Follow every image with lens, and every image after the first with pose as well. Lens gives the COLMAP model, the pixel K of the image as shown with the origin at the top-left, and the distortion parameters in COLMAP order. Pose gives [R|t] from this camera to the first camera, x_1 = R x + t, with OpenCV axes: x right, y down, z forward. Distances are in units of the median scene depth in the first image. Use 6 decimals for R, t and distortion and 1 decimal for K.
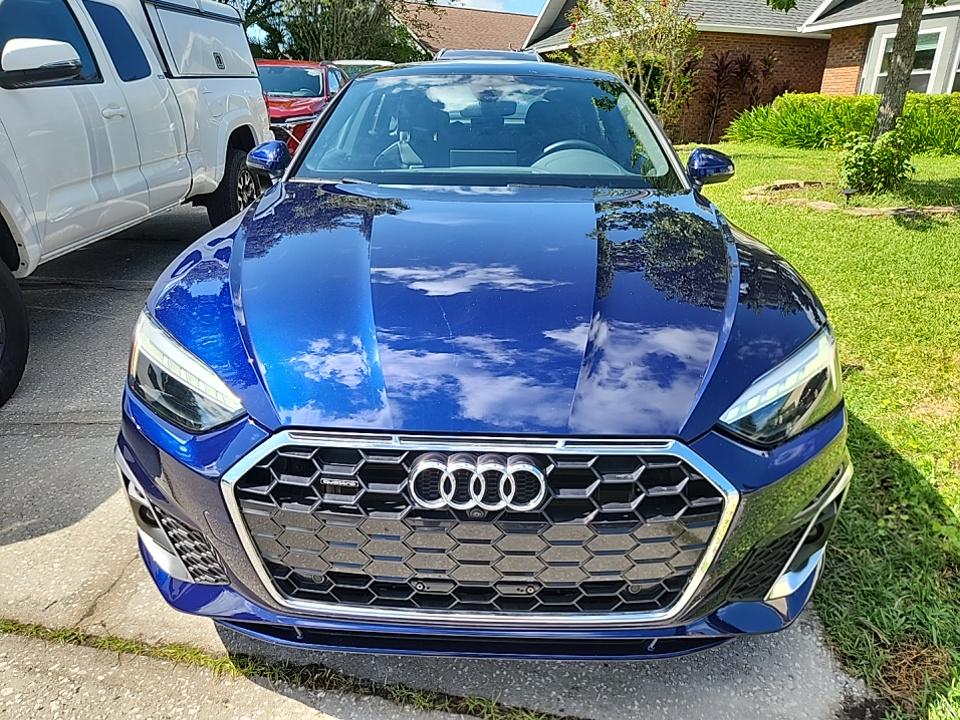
lens RADIAL K [[649.6, 0, 480.0], [0, 649.6, 360.0], [0, 0, 1]] dist [0.049423, -0.040223]
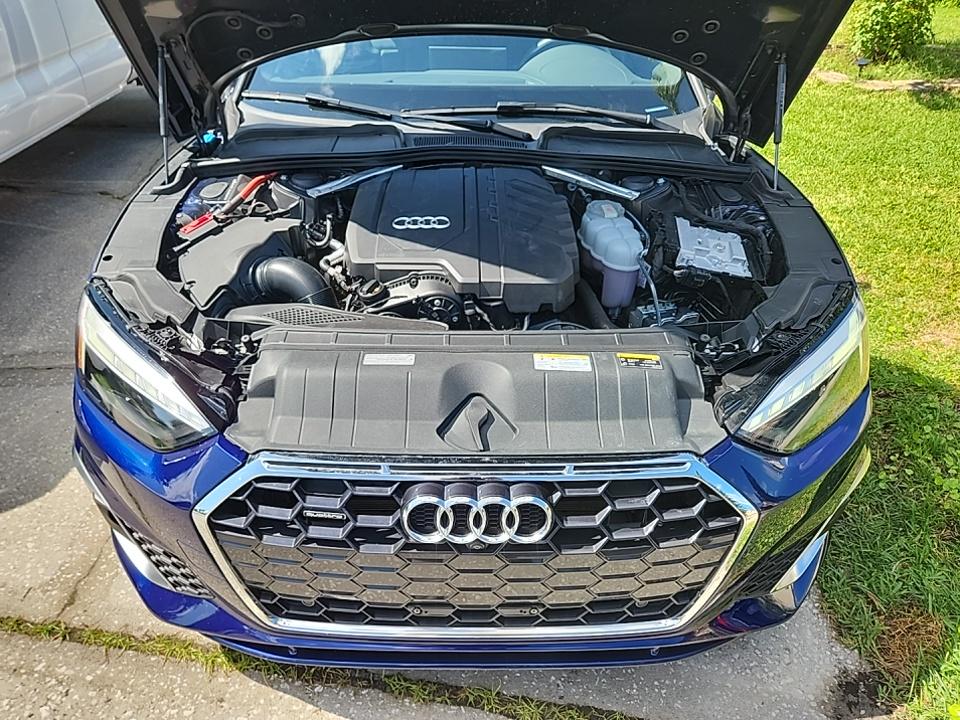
lens RADIAL K [[653.0, 0, 480.0], [0, 653.0, 360.0], [0, 0, 1]] dist [0.052948, -0.049924]
pose [[0.999490, -0.016618, 0.027251, -0.017963], [0.010791, 0.979436, 0.201466, -0.172556], [-0.030039, -0.201070, 0.979116, 0.122641]]
